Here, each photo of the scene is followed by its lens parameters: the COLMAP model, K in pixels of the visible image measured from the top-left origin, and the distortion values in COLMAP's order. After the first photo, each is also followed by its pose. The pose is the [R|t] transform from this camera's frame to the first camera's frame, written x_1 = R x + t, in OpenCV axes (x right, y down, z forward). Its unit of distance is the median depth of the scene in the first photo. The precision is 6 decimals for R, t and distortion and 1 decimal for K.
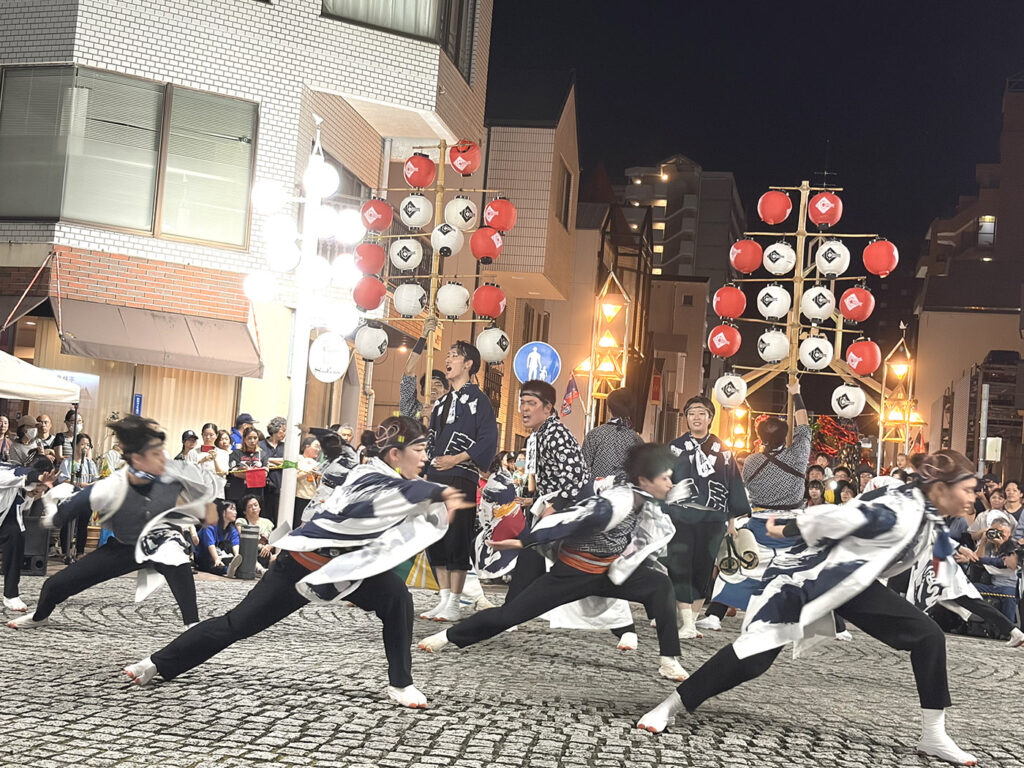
lens RADIAL K [[1583.9, 0, 508.3], [0, 1583.9, 385.9], [0, 0, 1]] dist [0.237237, -0.948602]
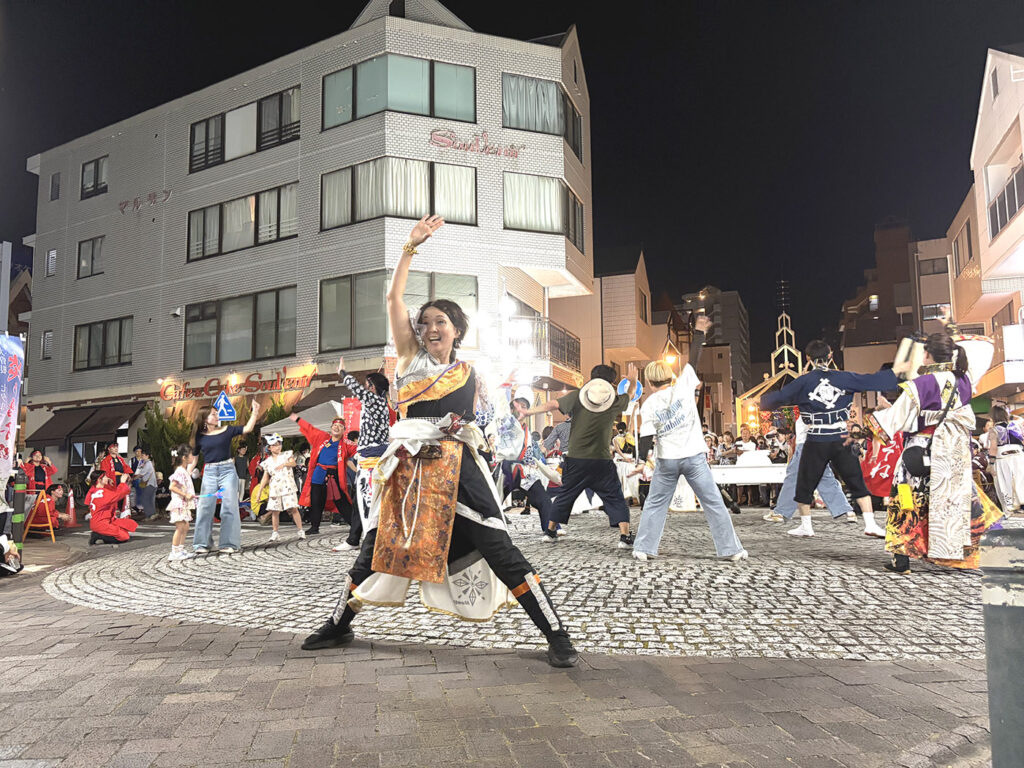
lens RADIAL K [[781.1, 0, 511.8], [0, 781.1, 378.8], [0, 0, 1]] dist [0.025379, -0.027270]
pose [[0.982183, -0.112027, -0.150889, 0.021326], [0.104623, 0.992925, -0.056168, 0.011550], [0.156114, 0.039381, 0.986954, 0.049785]]
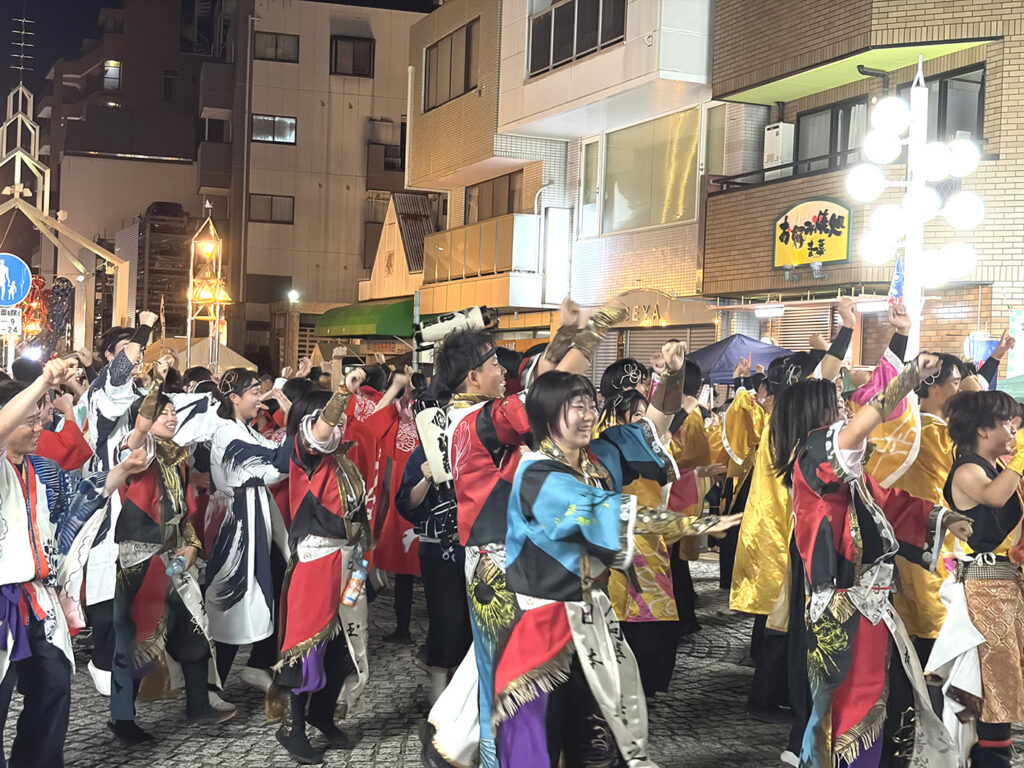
lens RADIAL K [[1547.0, 0, 512.0], [0, 1547.0, 384.0], [0, 0, 1]] dist [0.227179, -0.983930]
pose [[0.848885, -0.041900, 0.526915, -0.202274], [-0.012719, 0.994945, 0.099608, -0.044701], [-0.528425, -0.091258, 0.844061, 0.093389]]
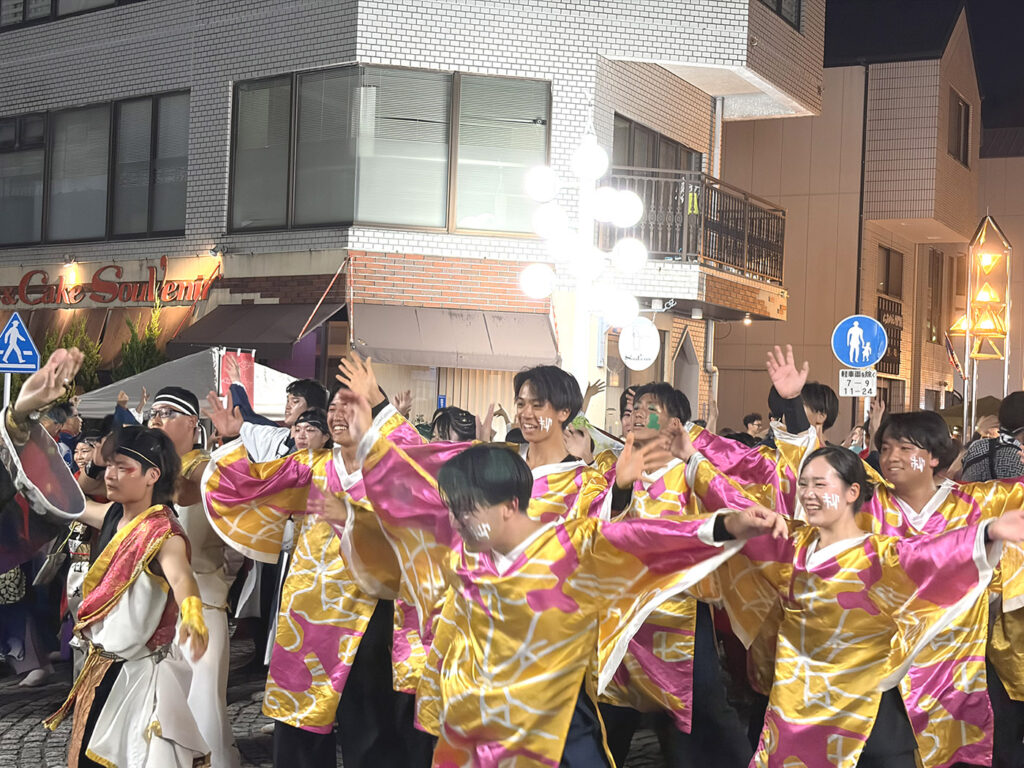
lens RADIAL K [[1547.0, 0, 512.0], [0, 1547.0, 384.0], [0, 0, 1]] dist [0.227179, -0.983930]
pose [[0.955217, -0.048822, -0.291851, 0.087087], [0.059131, 0.997896, 0.026603, -0.024467], [0.289938, -0.042669, 0.956094, 0.106708]]
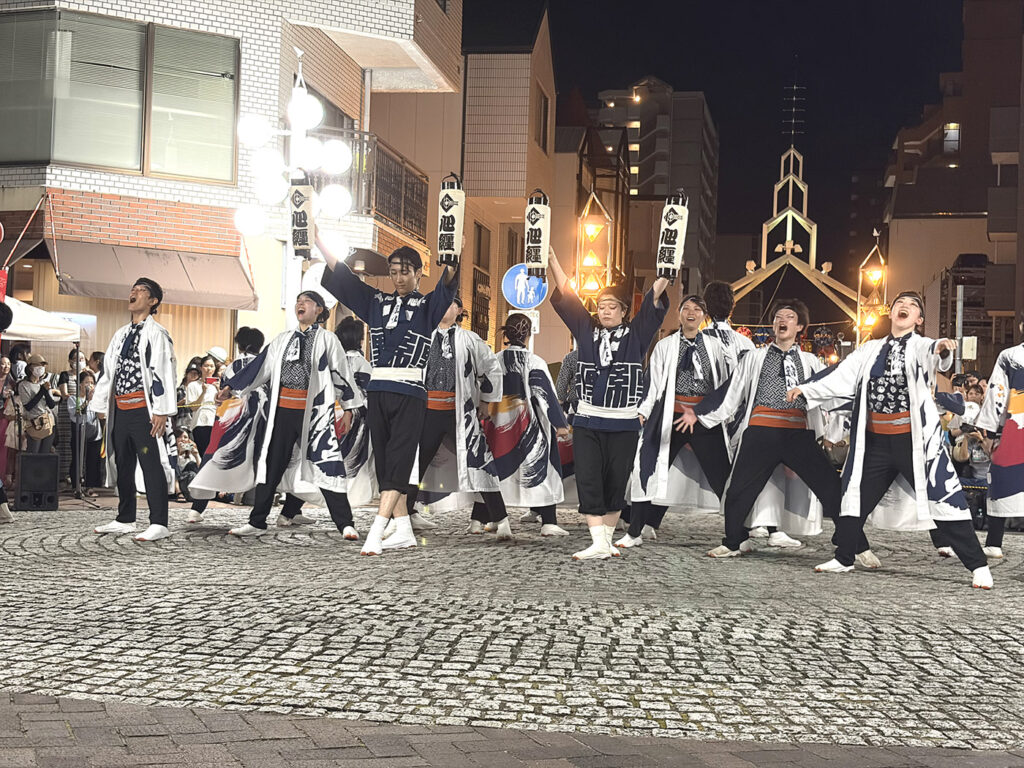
lens RADIAL K [[1534.4, 0, 512.0], [0, 1534.4, 384.0], [0, 0, 1]] dist [0.240404, -0.990959]
pose [[0.998992, -0.043762, 0.009967, -0.002841], [0.043230, 0.997891, 0.048426, 0.001462], [-0.012065, -0.047946, 0.998777, 0.003613]]
